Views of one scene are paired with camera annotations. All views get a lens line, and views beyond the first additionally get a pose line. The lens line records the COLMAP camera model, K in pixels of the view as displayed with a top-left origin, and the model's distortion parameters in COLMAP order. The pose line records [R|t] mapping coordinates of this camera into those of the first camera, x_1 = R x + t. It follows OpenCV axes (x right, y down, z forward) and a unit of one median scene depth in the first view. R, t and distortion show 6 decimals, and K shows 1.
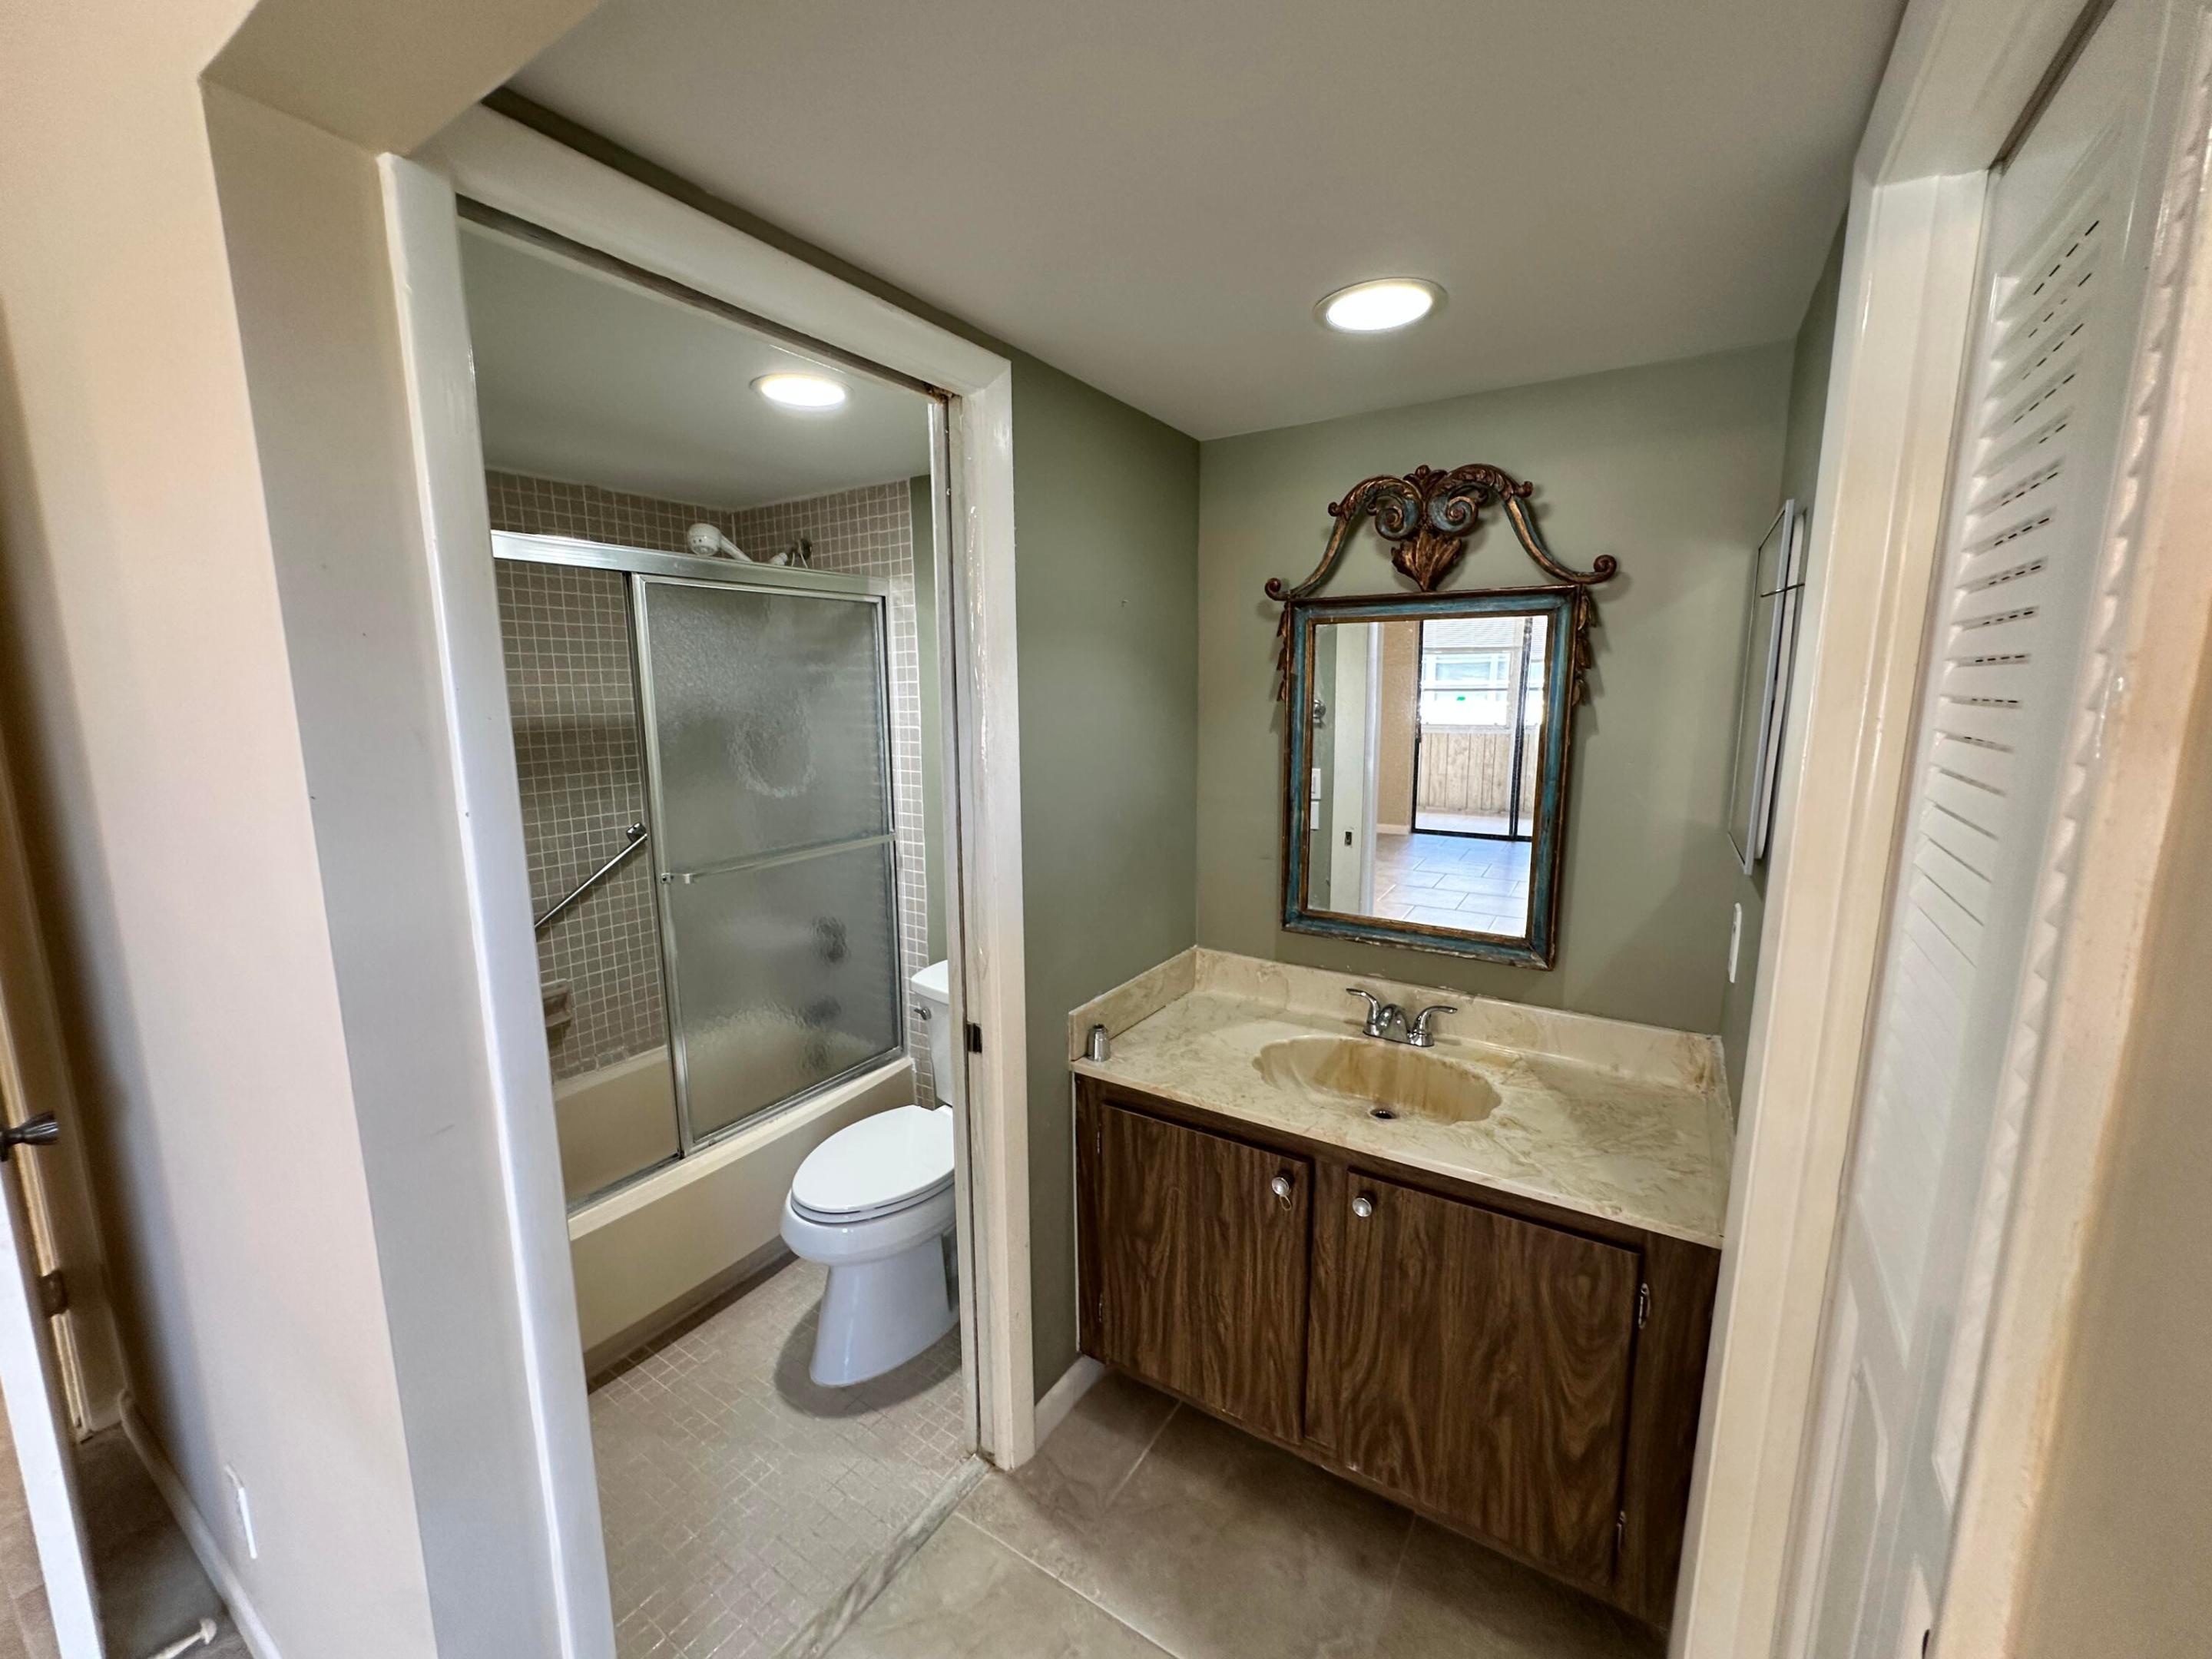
lens RADIAL K [[884.3, 0, 1106.0], [0, 884.3, 829.5], [0, 0, 1]] dist [-0.002842, 0.000627]
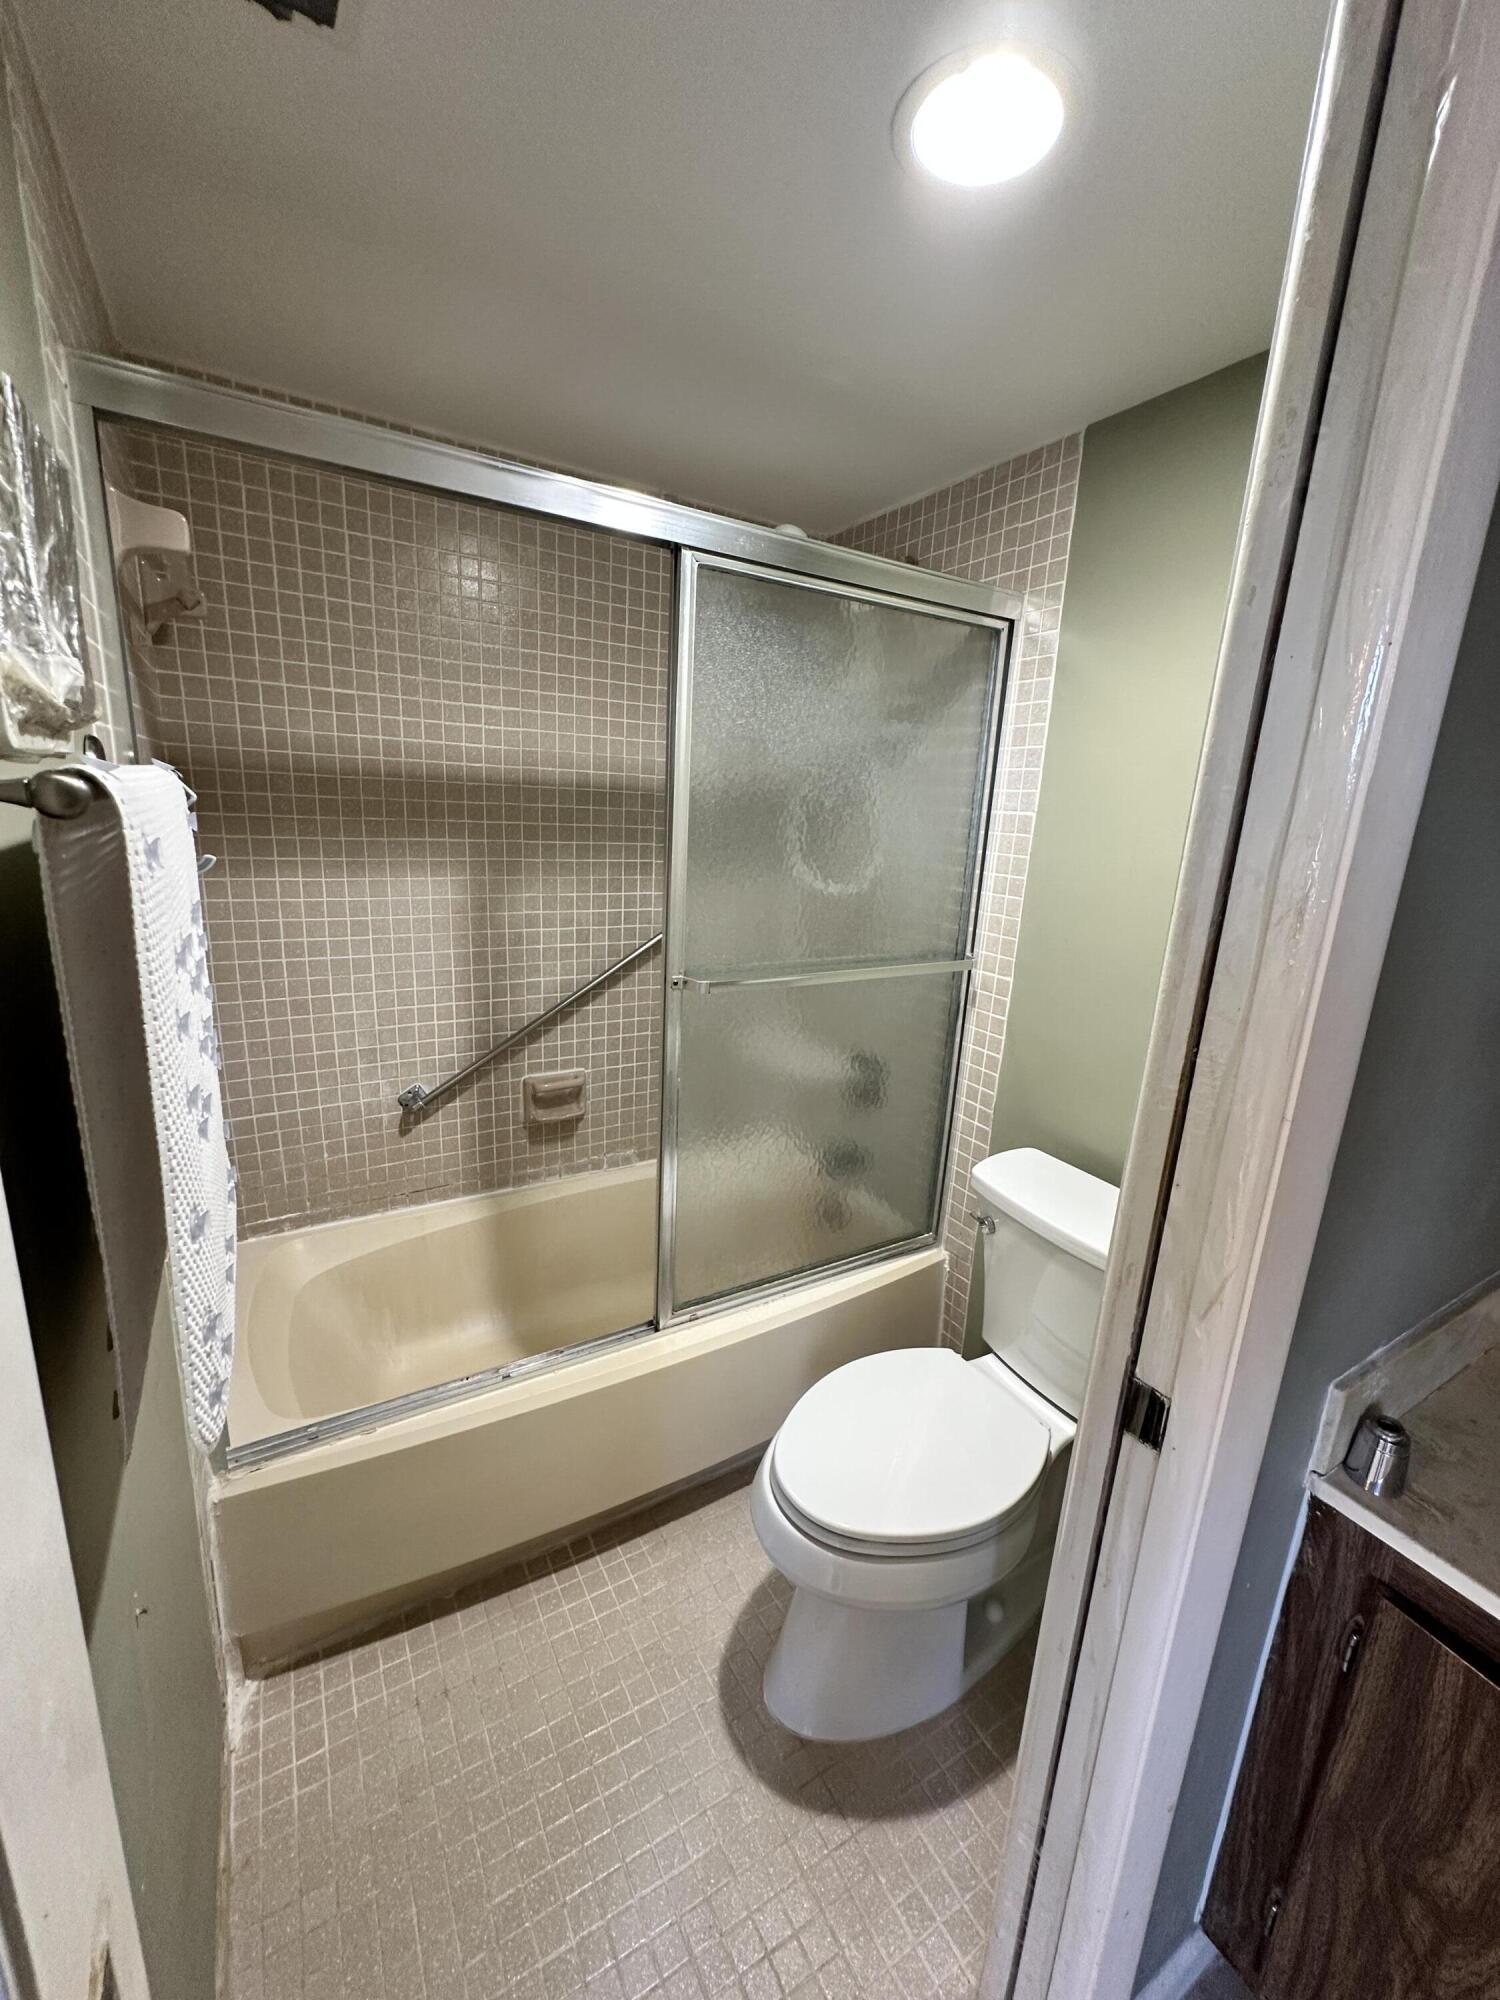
lens RADIAL K [[799.5, 0, 750.9], [0, 799.5, 998.2], [0, 0, 1]] dist [-0.002842, 0.000627]
pose [[0.895680, 0.157278, -0.415957, -0.126070], [-0.128911, 0.987035, 0.095624, -0.003653], [0.425604, -0.032027, 0.904343, 0.329623]]
